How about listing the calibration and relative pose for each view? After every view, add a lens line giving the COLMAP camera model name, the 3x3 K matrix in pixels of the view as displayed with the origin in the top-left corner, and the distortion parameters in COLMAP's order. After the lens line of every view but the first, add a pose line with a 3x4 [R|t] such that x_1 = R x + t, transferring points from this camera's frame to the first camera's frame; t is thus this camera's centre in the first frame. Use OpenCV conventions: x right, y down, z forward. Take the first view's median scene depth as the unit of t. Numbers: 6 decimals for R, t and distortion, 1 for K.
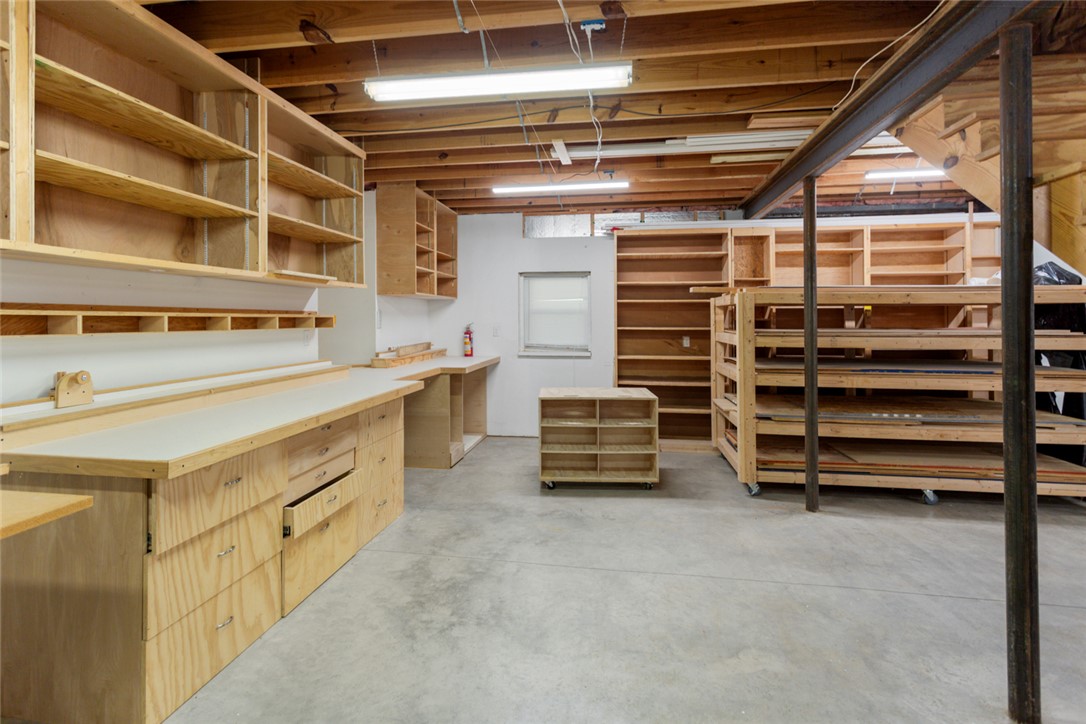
lens RADIAL K [[521.8, 0, 543.2], [0, 521.8, 314.1], [0, 0, 1]] dist [0.016721, -0.003150]
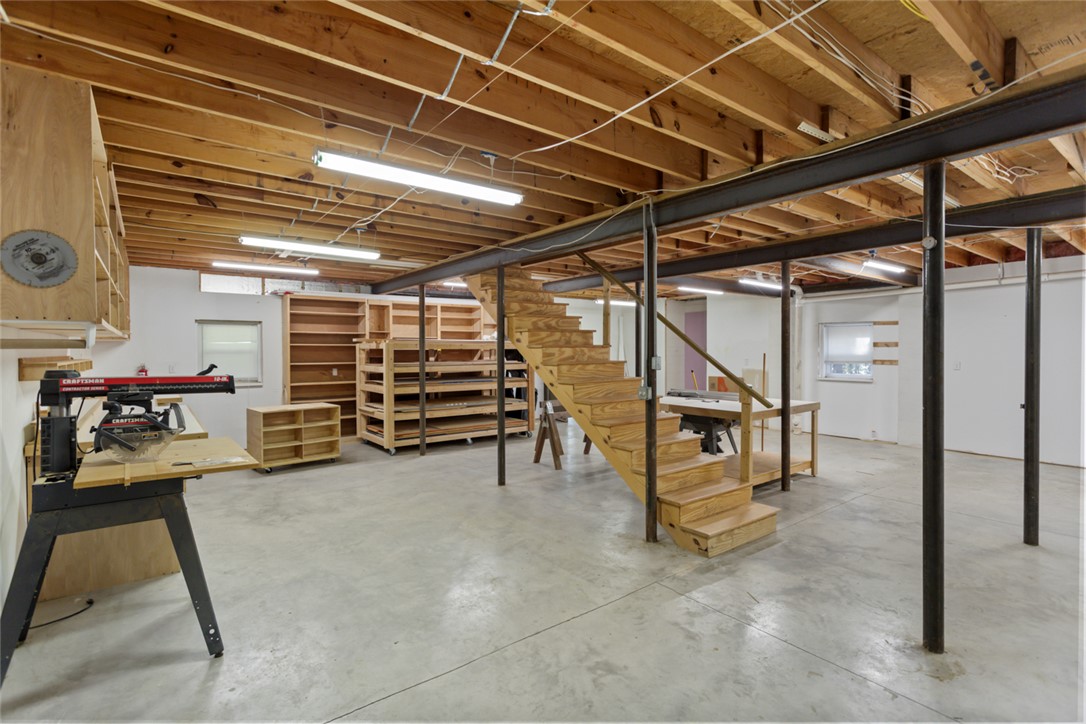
lens RADIAL K [[521.8, 0, 542.3], [0, 521.8, 356.5], [0, 0, 1]] dist [0.016721, -0.003150]
pose [[0.687354, -0.010816, 0.726242, -0.500035], [-0.005271, 0.999788, 0.019879, -0.029980], [-0.726304, -0.017492, 0.687151, -0.553540]]
